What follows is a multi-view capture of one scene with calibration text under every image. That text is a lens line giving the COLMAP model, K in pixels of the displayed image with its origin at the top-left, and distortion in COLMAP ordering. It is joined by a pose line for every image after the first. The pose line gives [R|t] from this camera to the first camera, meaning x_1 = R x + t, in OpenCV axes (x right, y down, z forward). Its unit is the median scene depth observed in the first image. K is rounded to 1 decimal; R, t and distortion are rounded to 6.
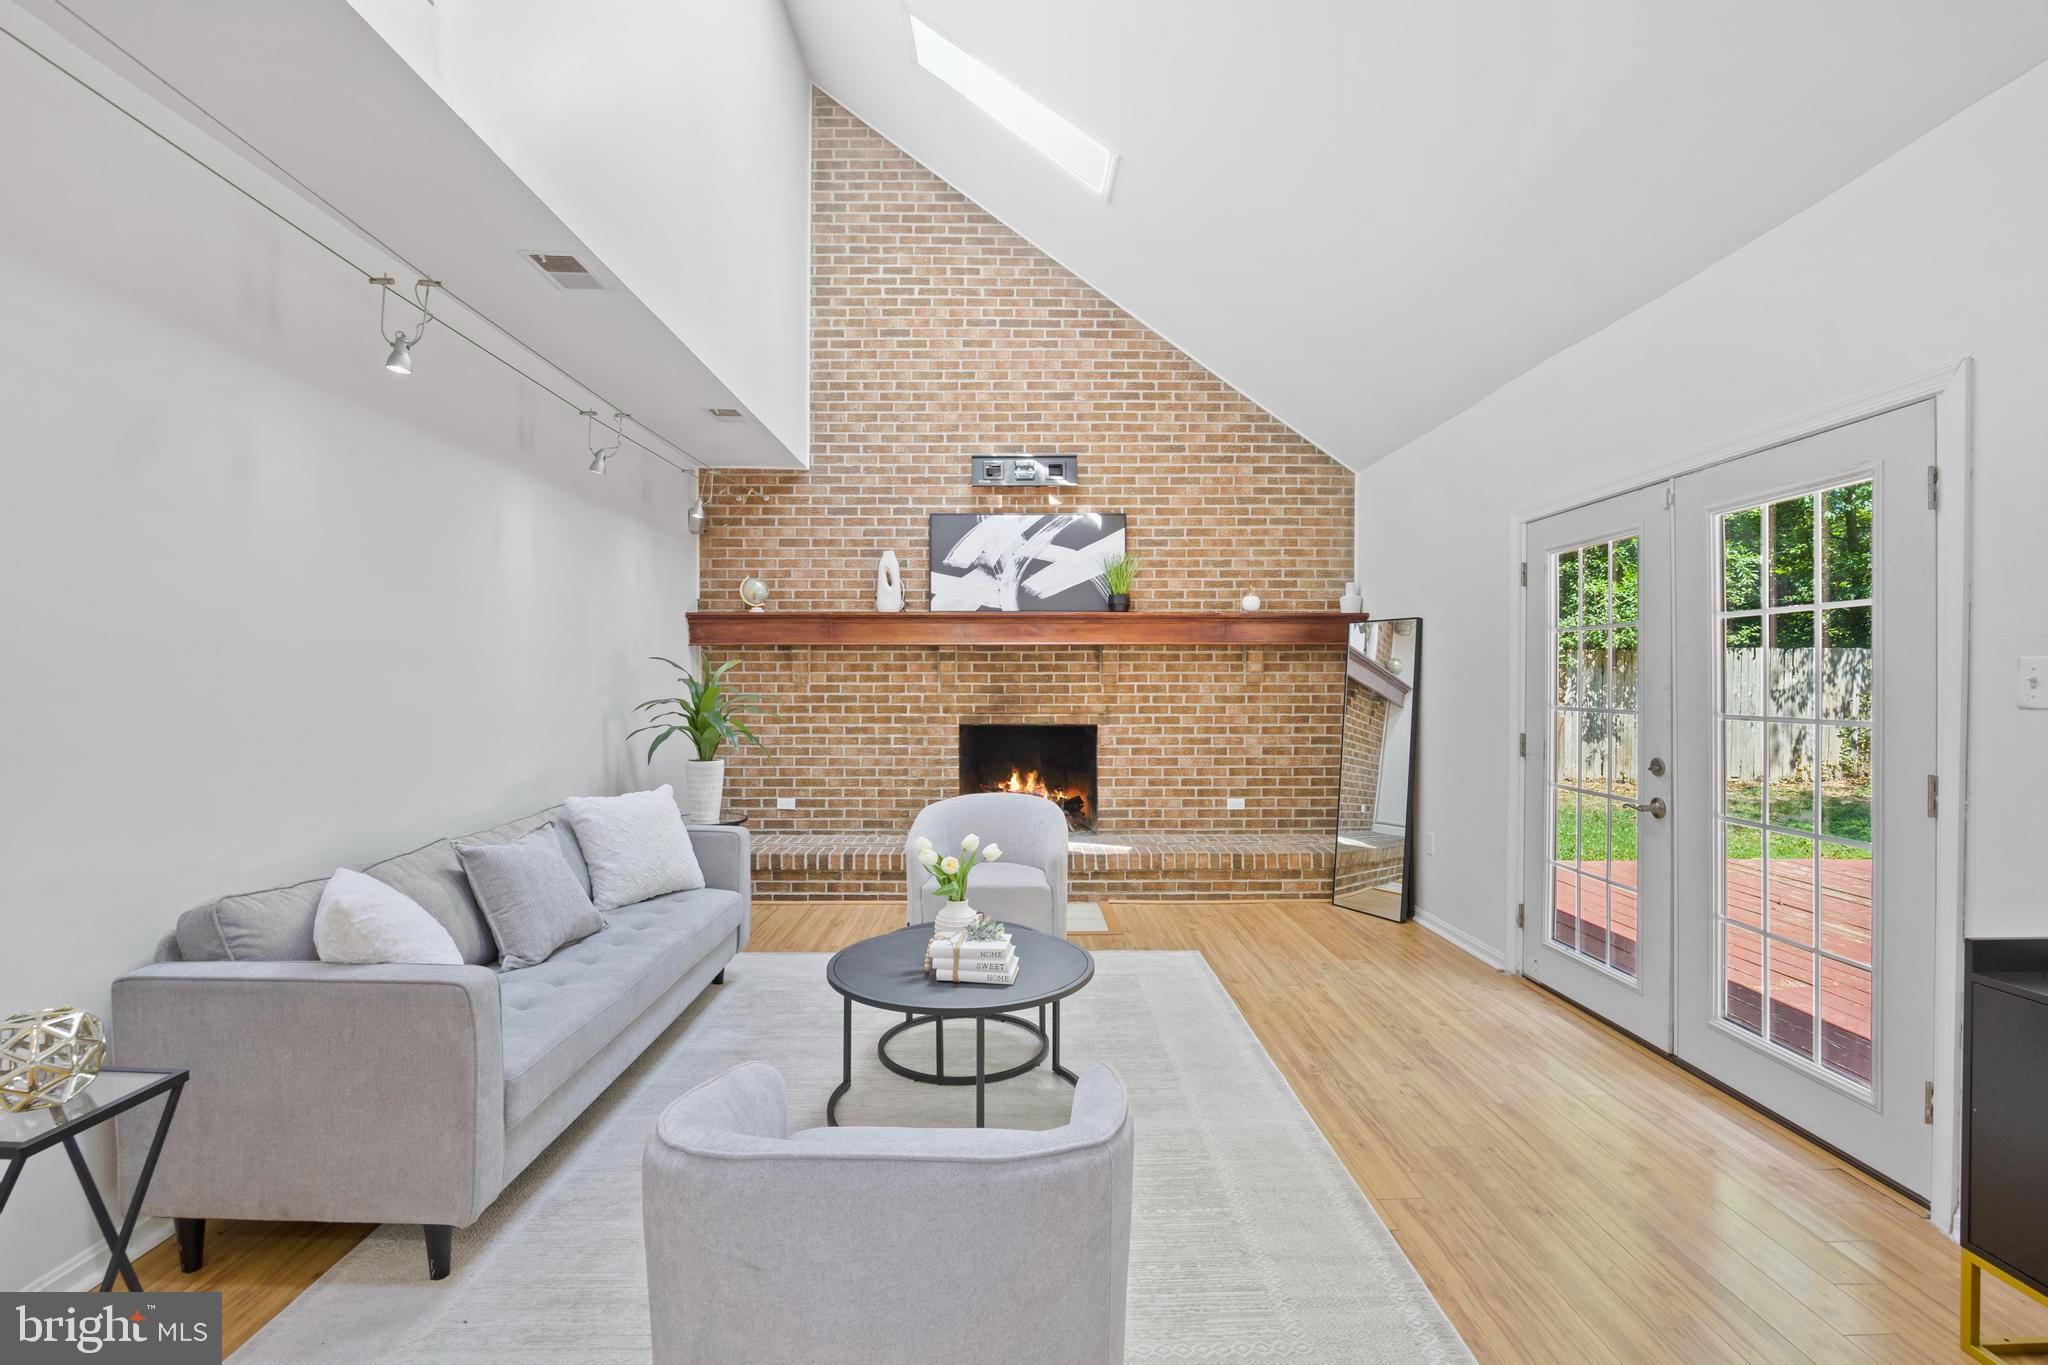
lens RADIAL K [[908.3, 0, 1024.0], [0, 908.3, 682.5], [0, 0, 1]] dist [-0.017221, 0.000981]
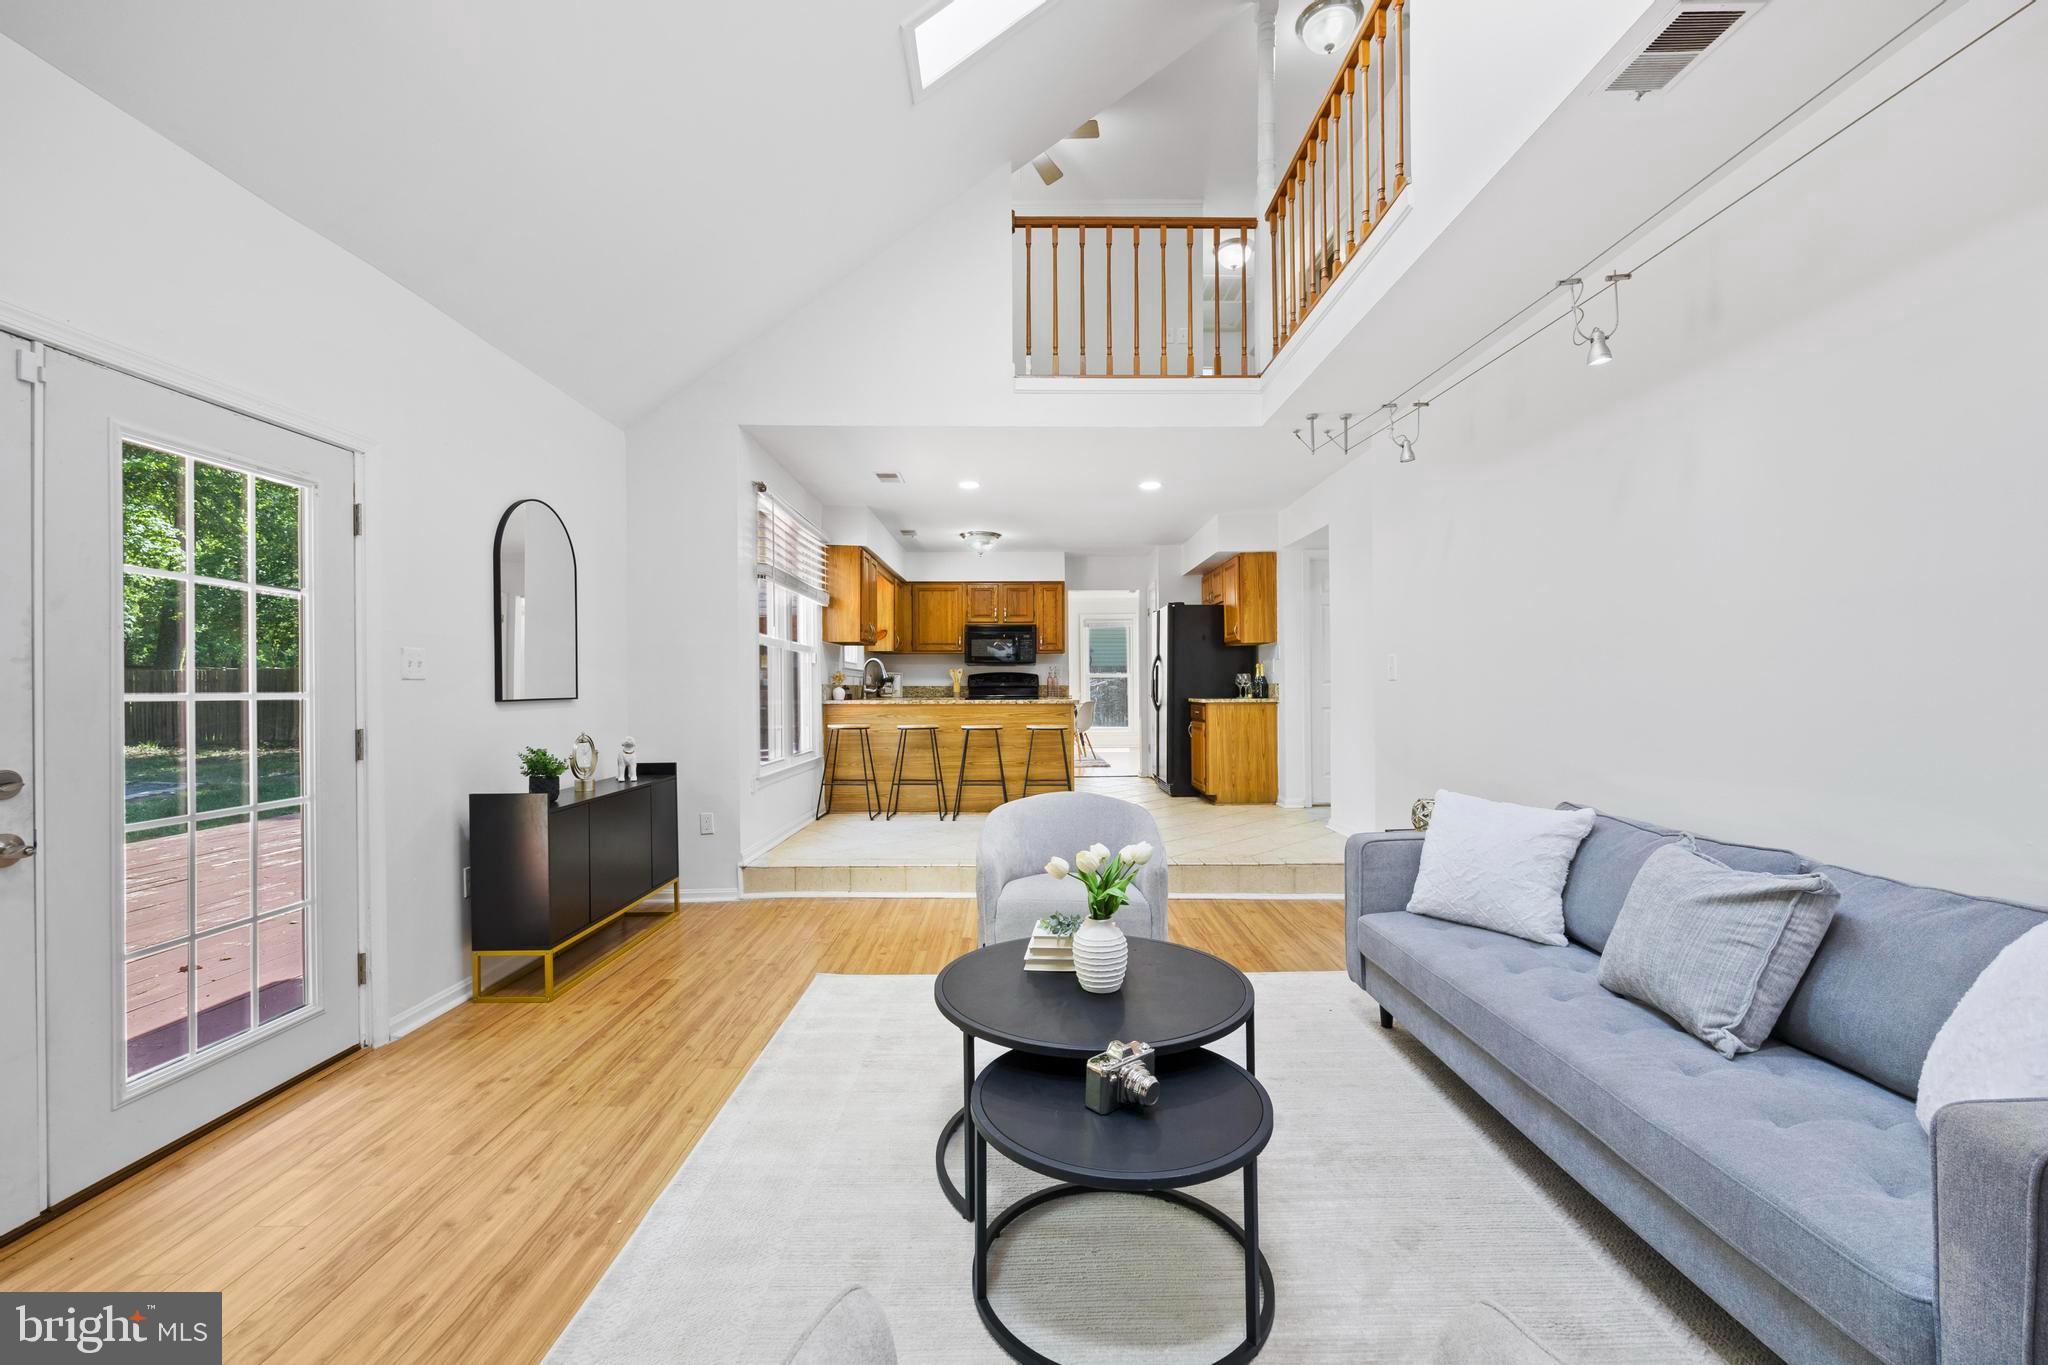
lens RADIAL K [[836.8, 0, 1025.0], [0, 836.8, 694.5], [0, 0, 1]] dist [-0.002176, -0.000446]
pose [[-0.999954, 0.005645, 0.007786, -0.005899], [0.005743, 0.999904, 0.012643, 0.014823], [-0.007714, 0.012687, -0.999890, 0.842817]]
